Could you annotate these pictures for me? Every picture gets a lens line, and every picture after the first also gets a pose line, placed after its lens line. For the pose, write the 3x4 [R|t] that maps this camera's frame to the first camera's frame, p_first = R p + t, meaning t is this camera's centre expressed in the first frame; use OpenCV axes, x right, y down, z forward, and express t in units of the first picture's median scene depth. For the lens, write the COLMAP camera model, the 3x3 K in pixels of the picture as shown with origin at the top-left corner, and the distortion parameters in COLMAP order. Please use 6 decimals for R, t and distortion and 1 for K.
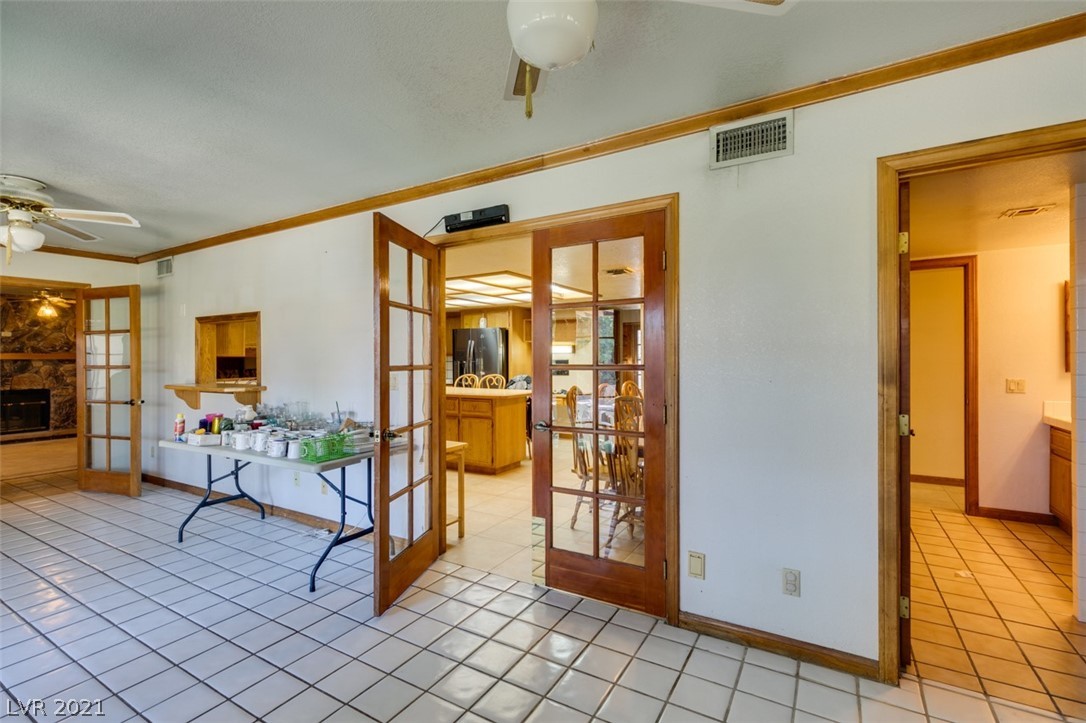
lens RADIAL K [[487.6, 0, 537.3], [0, 487.6, 360.3], [0, 0, 1]] dist [0.010777, -0.001982]
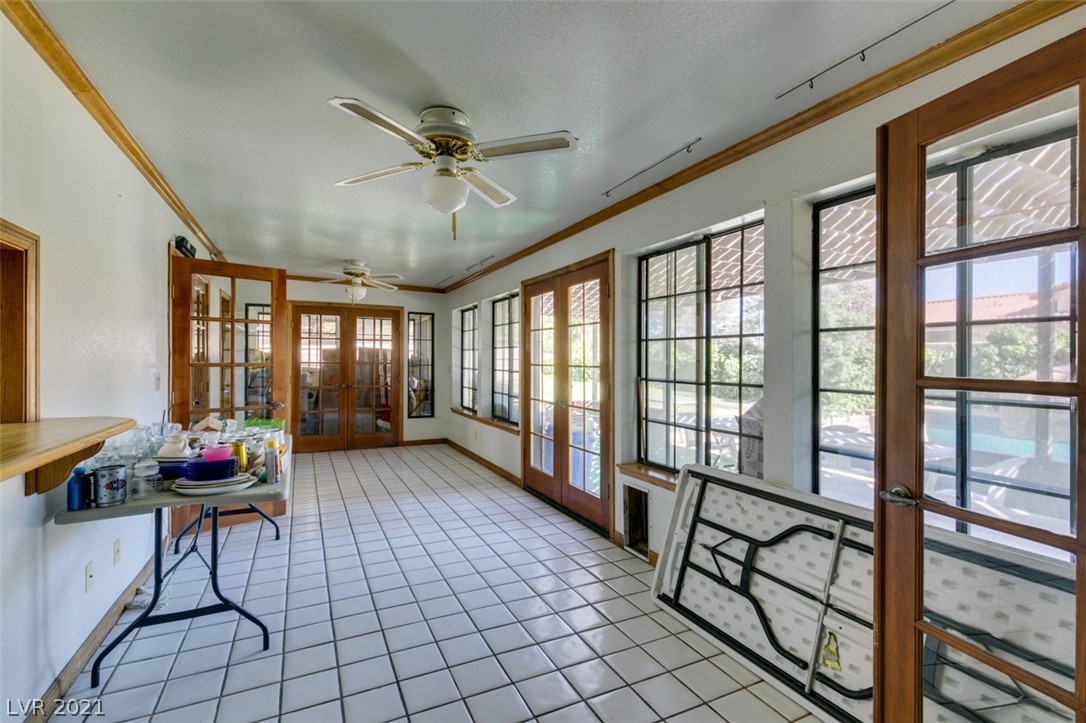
lens RADIAL K [[487.6, 0, 541.1], [0, 487.6, 362.7], [0, 0, 1]] dist [0.010777, -0.001982]
pose [[-0.835675, 0.000230, 0.549224, -1.329120], [0.000656, 1.000000, 0.000580, 0.007740], [-0.549224, 0.000845, -0.835675, 1.294731]]
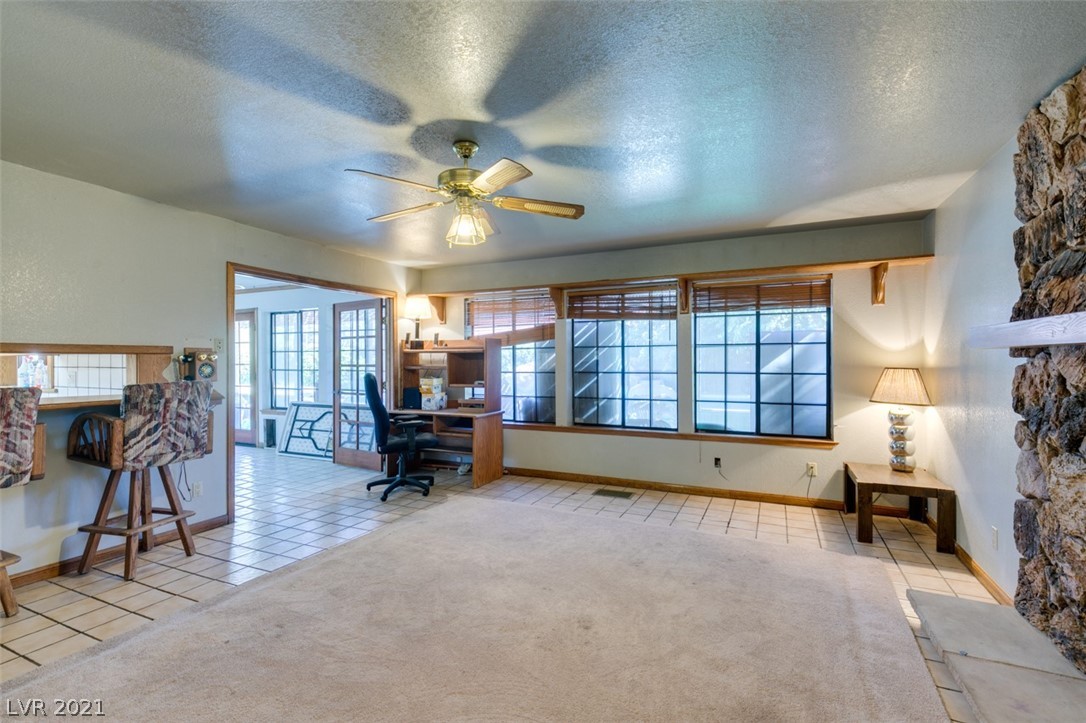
lens RADIAL K [[487.6, 0, 540.5], [0, 487.6, 362.7], [0, 0, 1]] dist [0.010777, -0.001982]
pose [[-0.995079, 0.007438, -0.098807, -1.895750], [0.007070, 0.999967, 0.004075, 0.011985], [0.098834, 0.003357, -0.995098, 2.567913]]
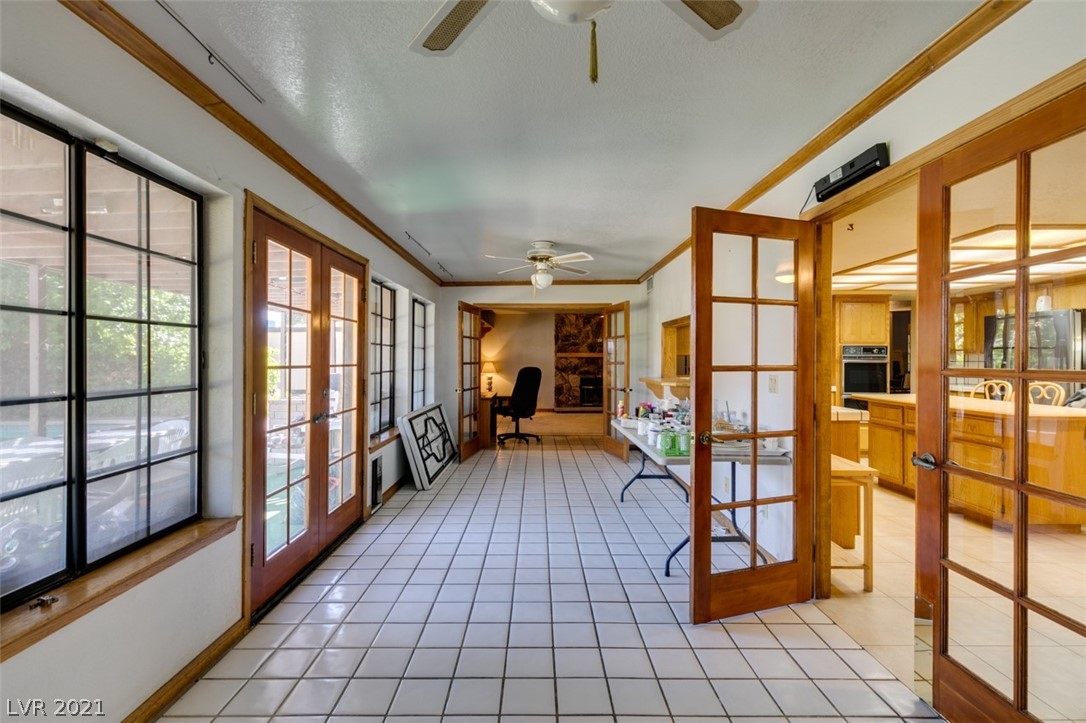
lens RADIAL K [[487.6, 0, 543.9], [0, 487.6, 358.3], [0, 0, 1]] dist [0.010777, -0.001982]
pose [[0.521043, 0.004723, -0.853517, 0.236243], [-0.005156, 0.999984, 0.002387, -0.002567], [0.853515, 0.003157, 0.521059, 0.165039]]
